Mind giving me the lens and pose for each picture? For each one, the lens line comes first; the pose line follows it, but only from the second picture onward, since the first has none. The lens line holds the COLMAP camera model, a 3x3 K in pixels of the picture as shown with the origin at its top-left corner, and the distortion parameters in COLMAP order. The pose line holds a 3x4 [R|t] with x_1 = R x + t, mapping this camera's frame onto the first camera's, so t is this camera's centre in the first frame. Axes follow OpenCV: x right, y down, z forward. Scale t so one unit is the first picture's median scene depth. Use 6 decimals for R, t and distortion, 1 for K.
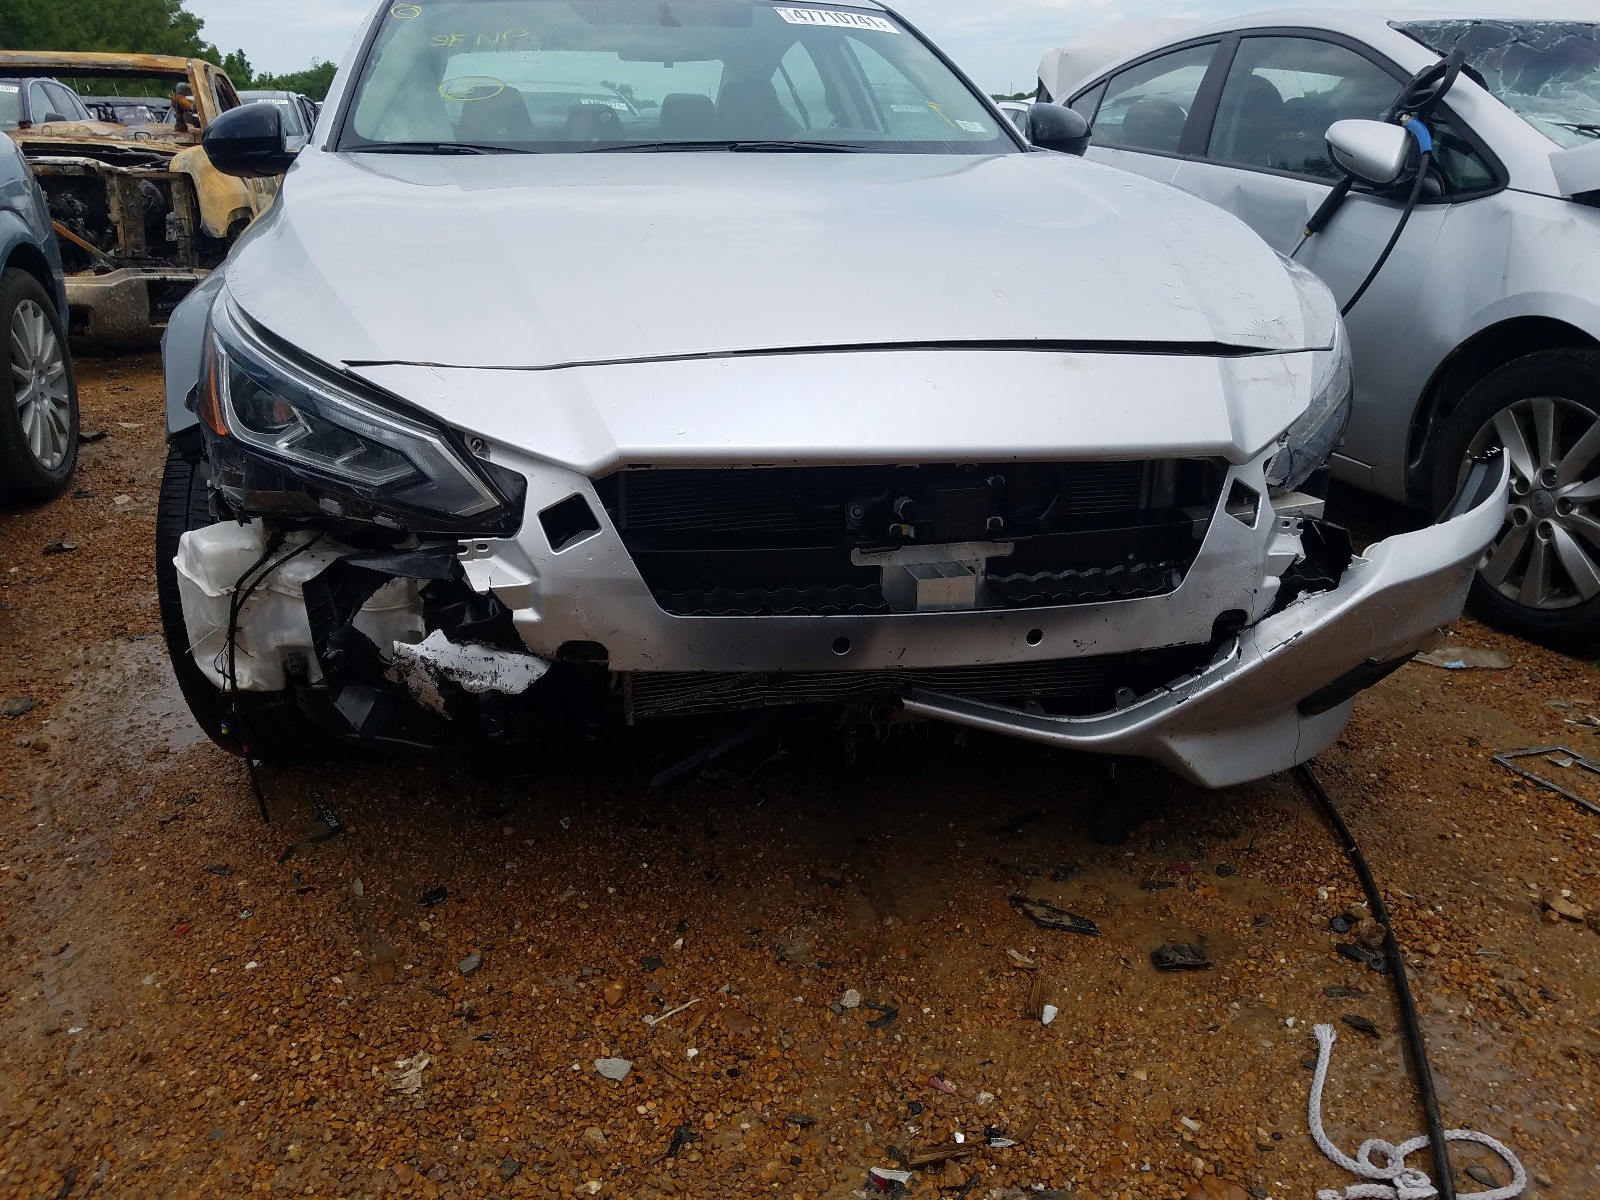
lens RADIAL K [[1208.2, 0, 791.3], [0, 1208.2, 605.1], [0, 0, 1]] dist [-0.013725, 0.002186]
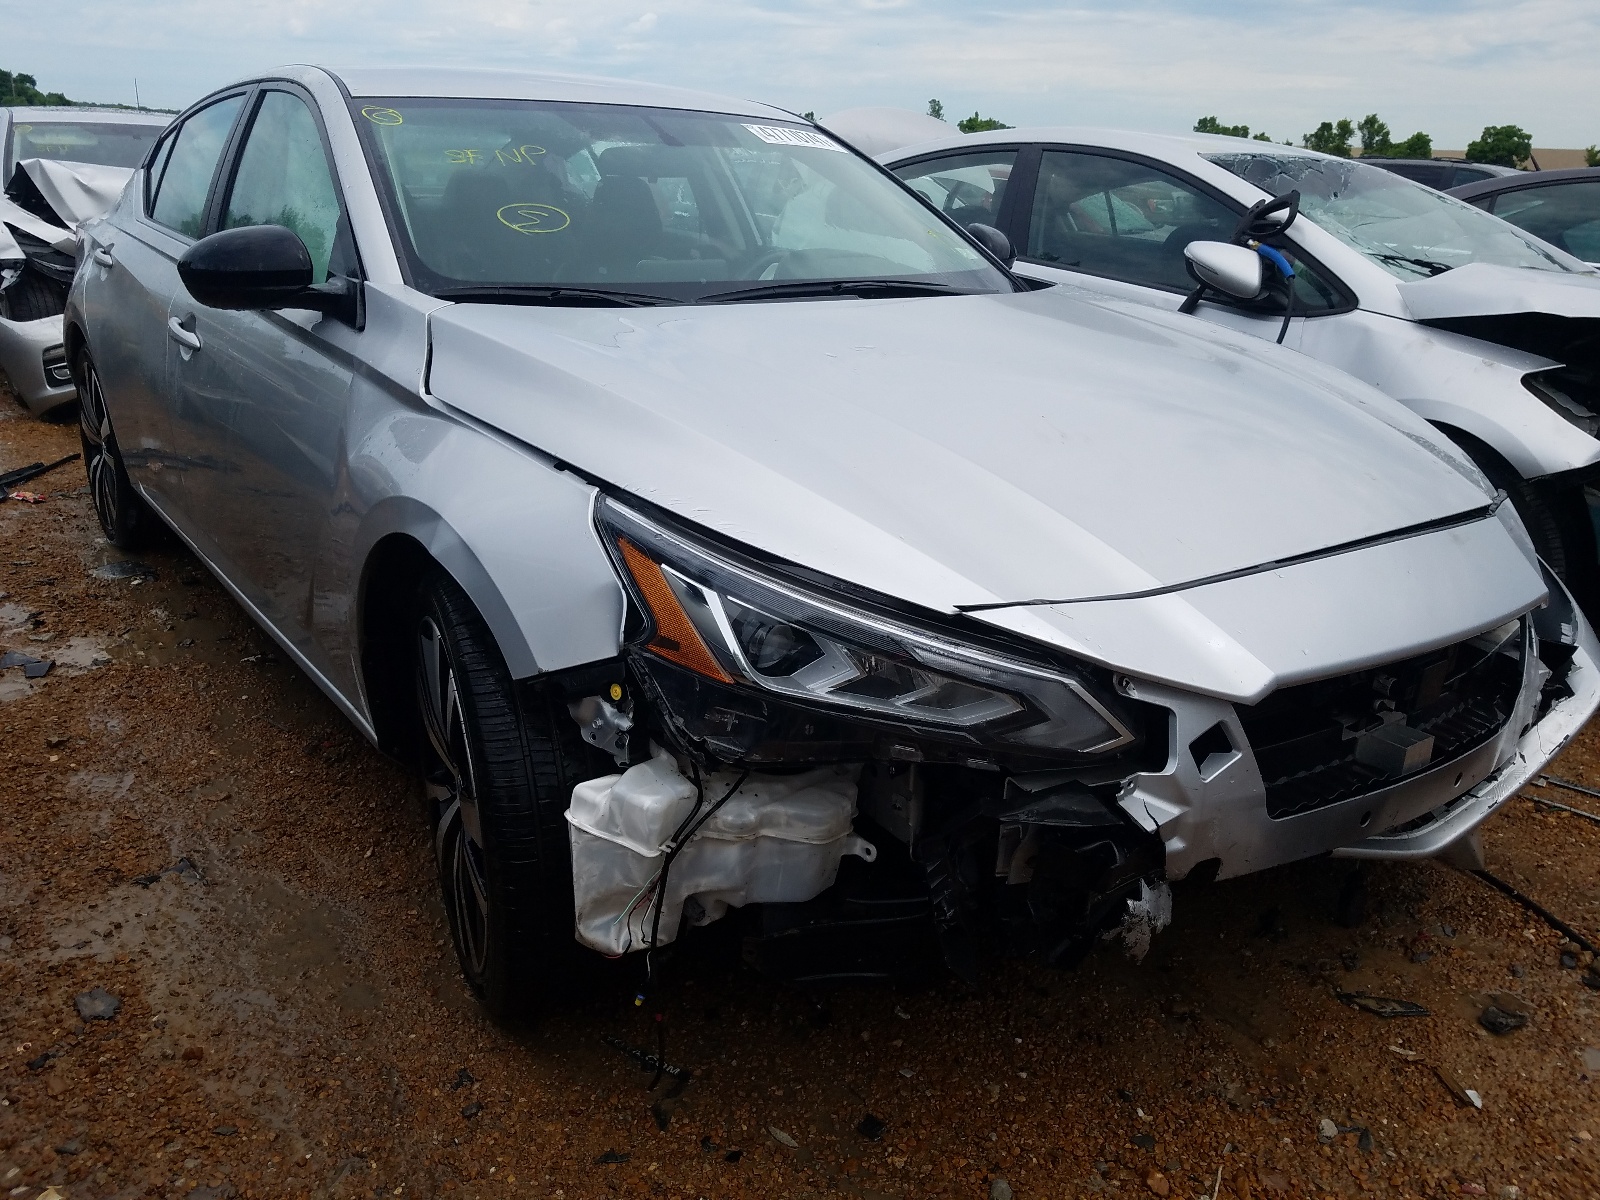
lens RADIAL K [[1208.2, 0, 793.8], [0, 1208.2, 599.9], [0, 0, 1]] dist [-0.013725, 0.002186]
pose [[0.924049, -0.095398, 0.370178, -0.741930], [0.103758, 0.994599, -0.002687, -0.192702], [-0.367922, 0.040891, 0.928957, 0.148753]]
